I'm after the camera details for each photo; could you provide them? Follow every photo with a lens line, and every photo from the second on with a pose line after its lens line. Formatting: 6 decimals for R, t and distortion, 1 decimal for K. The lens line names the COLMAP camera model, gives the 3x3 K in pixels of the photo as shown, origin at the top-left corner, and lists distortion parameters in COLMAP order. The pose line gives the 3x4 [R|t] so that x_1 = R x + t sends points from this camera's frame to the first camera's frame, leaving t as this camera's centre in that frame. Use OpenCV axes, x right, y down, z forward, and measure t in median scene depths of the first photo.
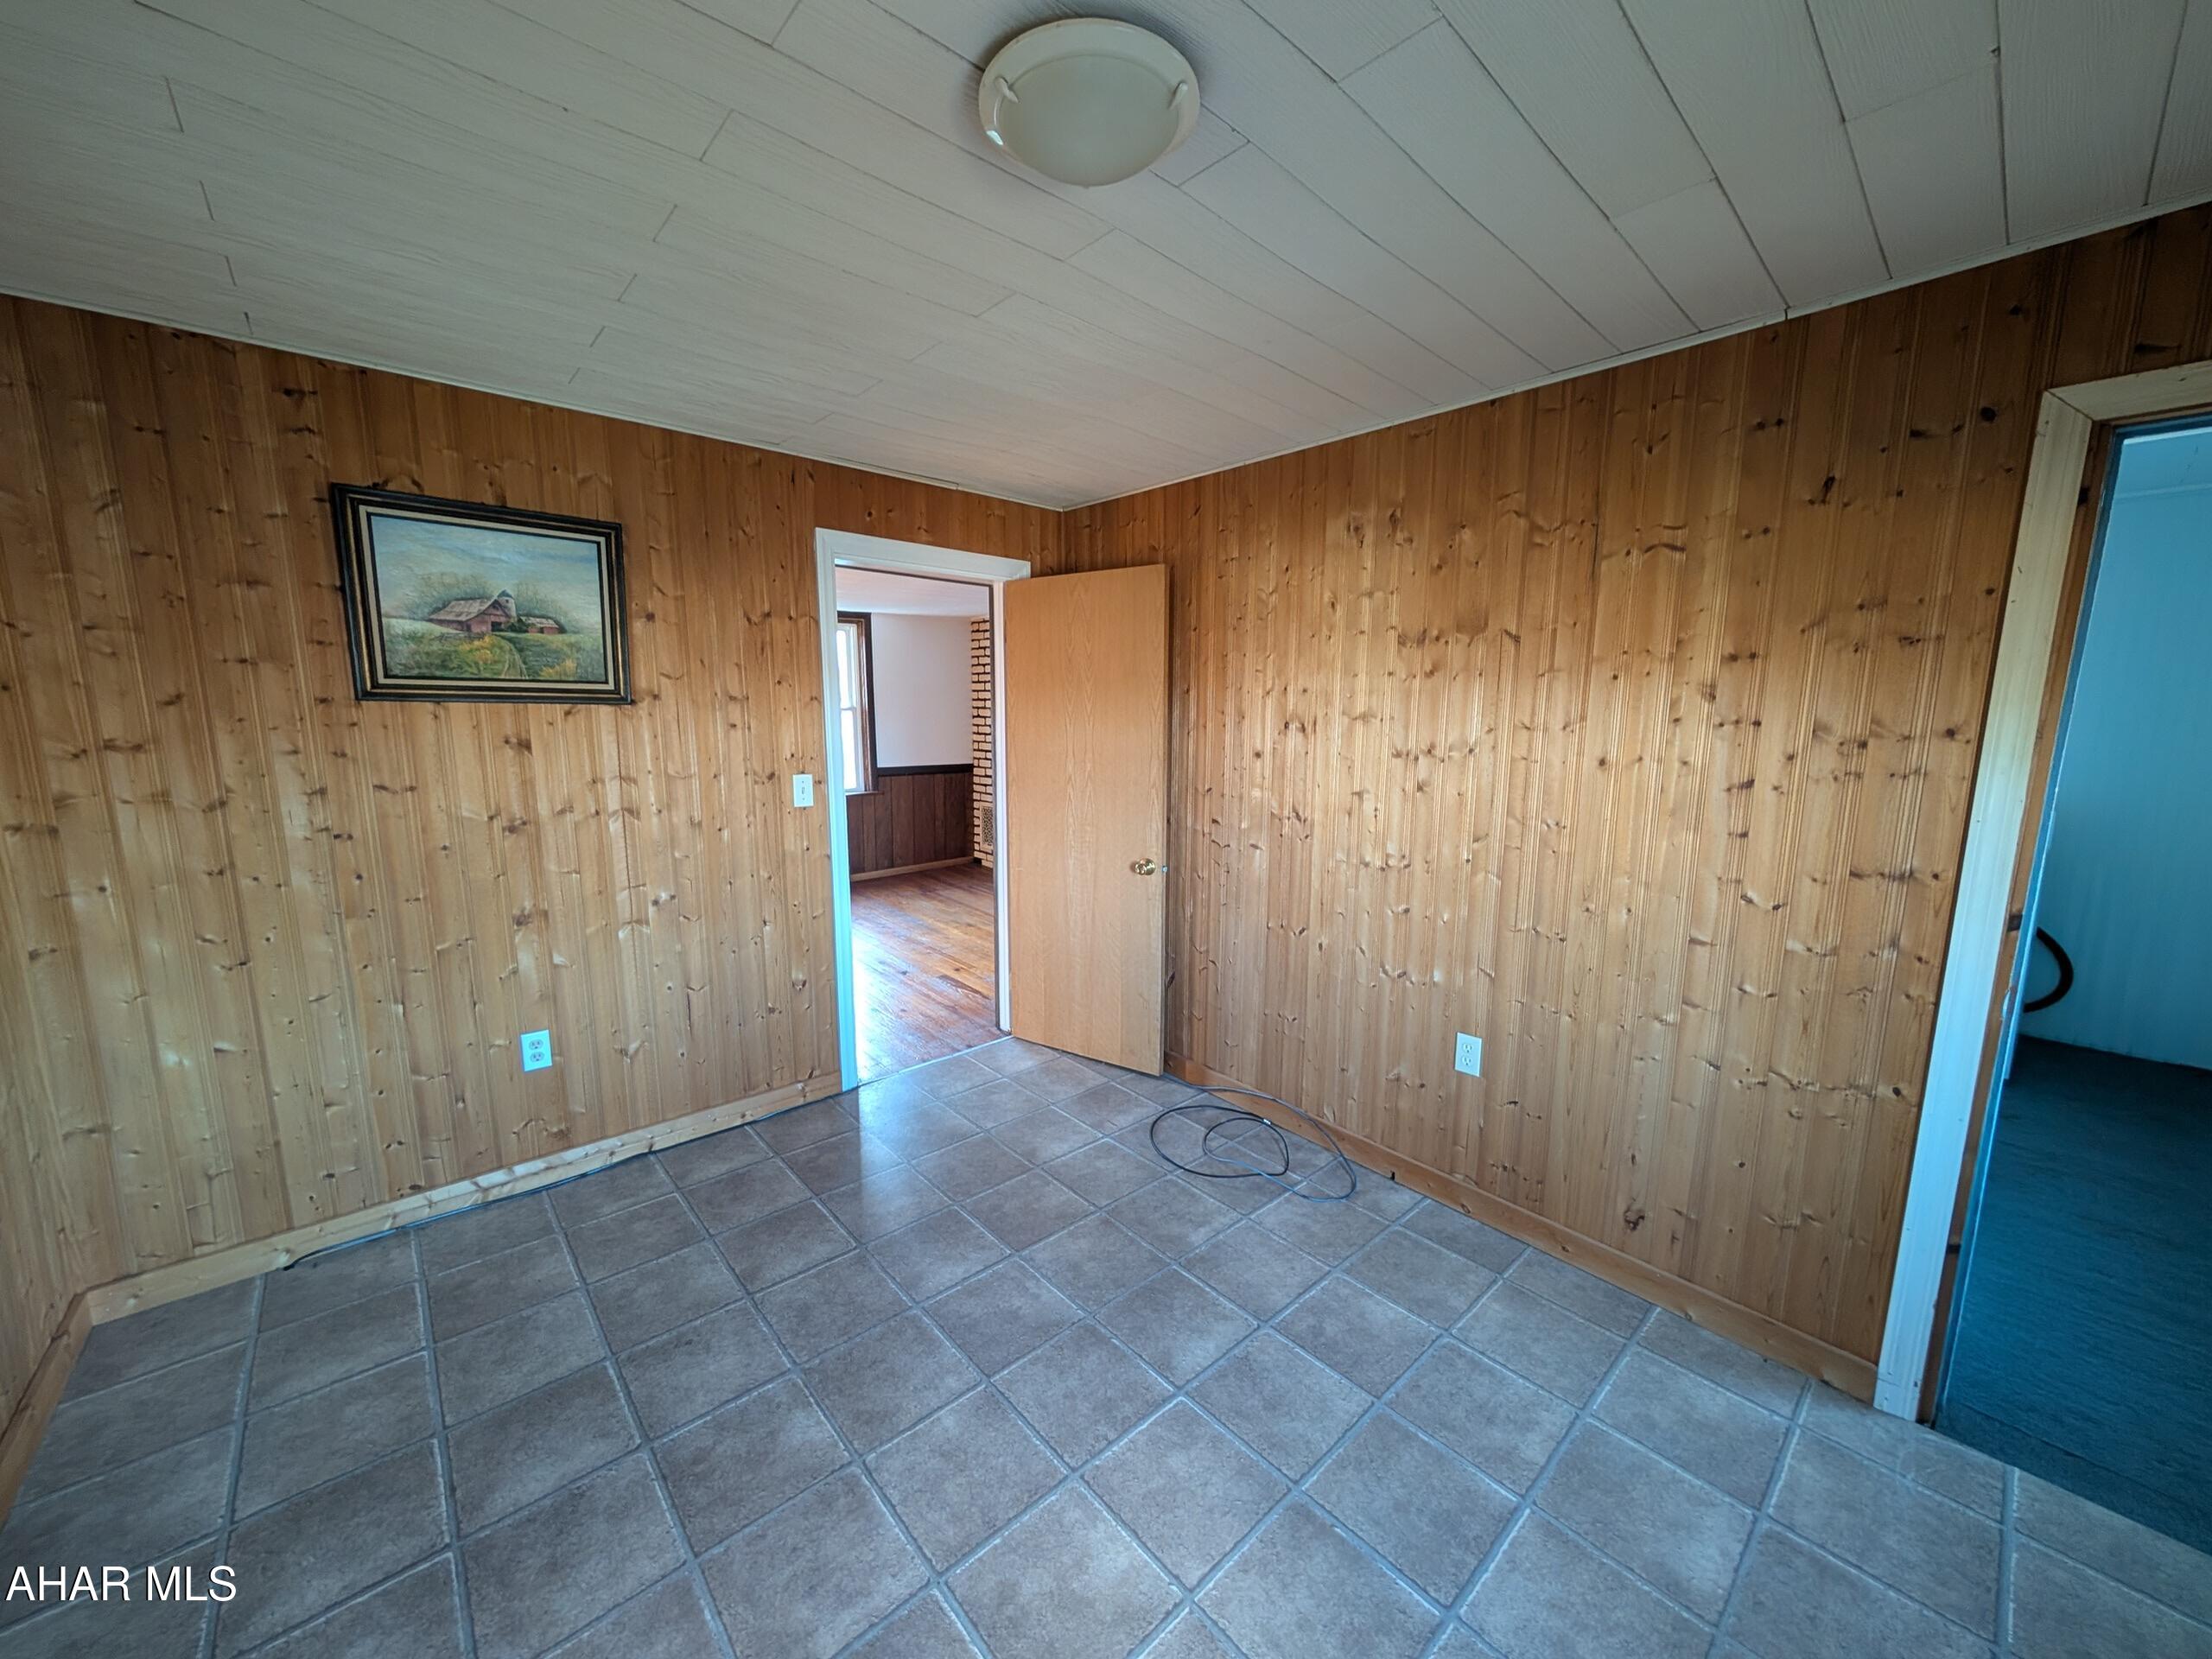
lens RADIAL K [[829.0, 0, 1093.1], [0, 829.0, 834.1], [0, 0, 1]] dist [0.001032, 0.000033]
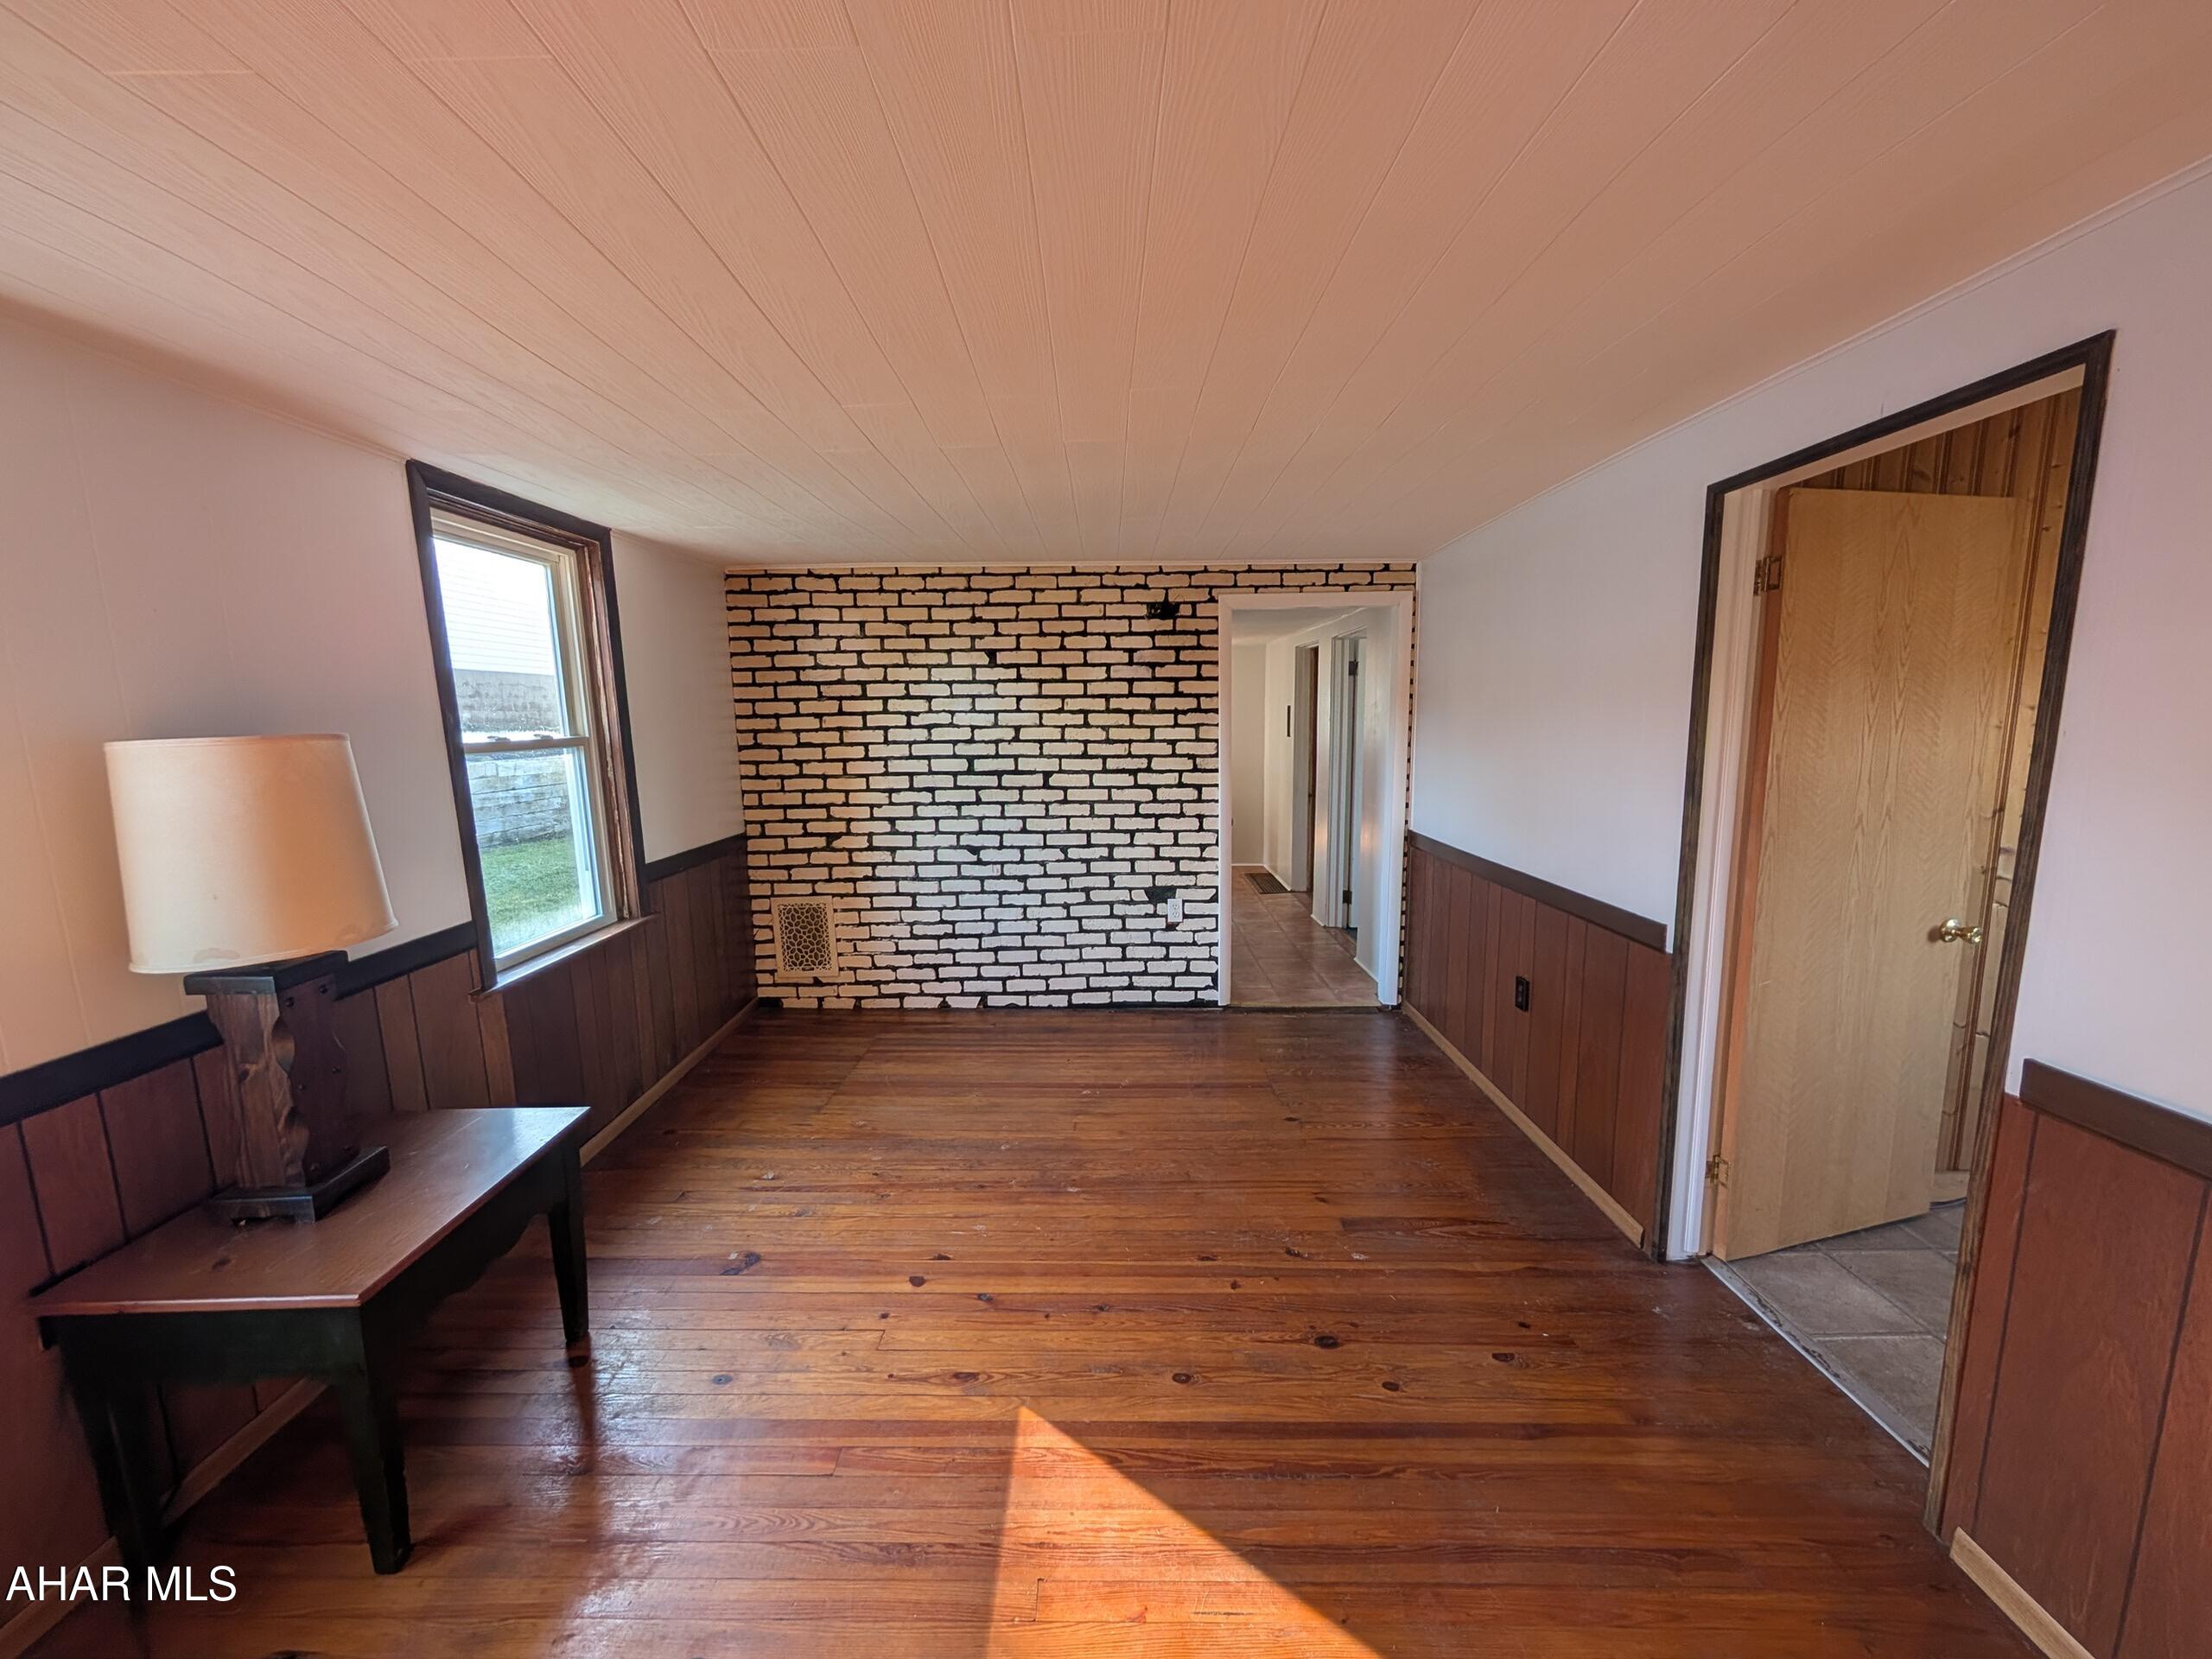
lens RADIAL K [[829.0, 0, 1105.7], [0, 829.0, 834.7], [0, 0, 1]] dist [0.001032, 0.000033]
pose [[0.661273, -0.139561, 0.737049, -1.153684], [0.147125, 0.987587, 0.055002, -0.231405], [-0.735576, 0.072067, 0.673598, 1.327532]]
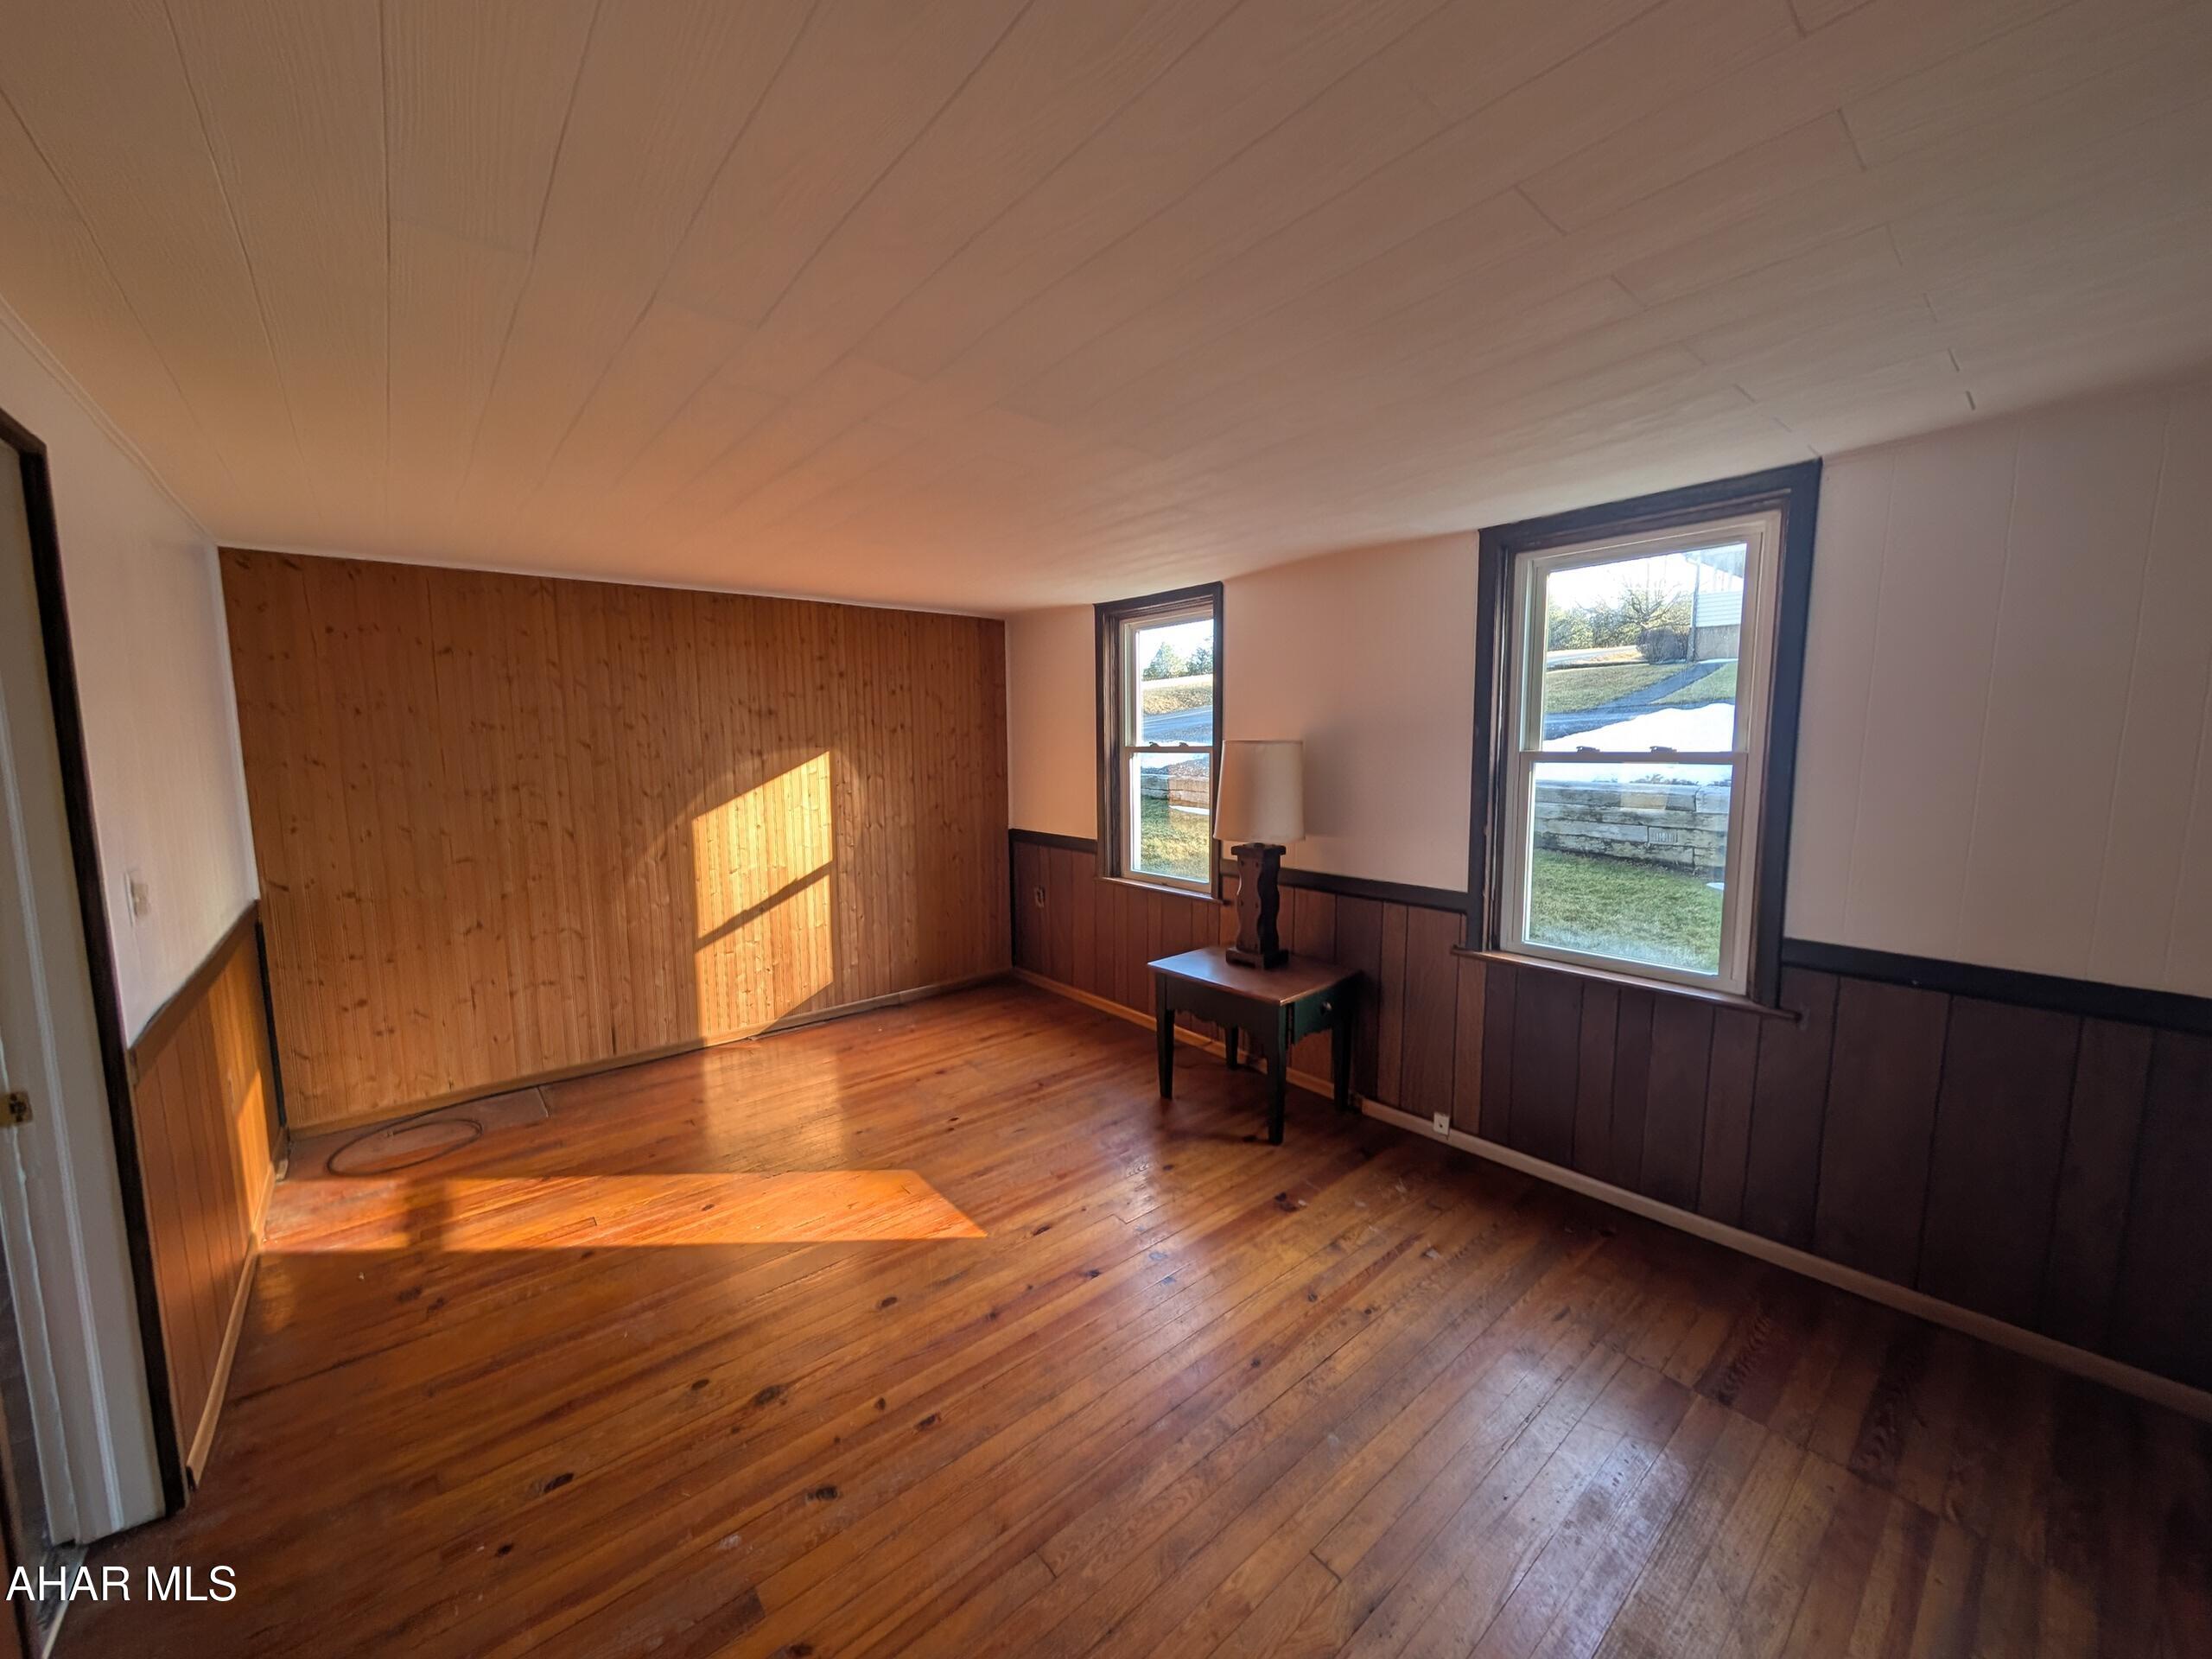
lens RADIAL K [[829.0, 0, 1104.3], [0, 829.0, 836.2], [0, 0, 1]] dist [0.001032, 0.000033]
pose [[-0.016804, 0.102750, -0.994565, 0.153986], [-0.149950, 0.983197, 0.104109, -0.307944], [0.988551, 0.150885, -0.001114, 1.947680]]
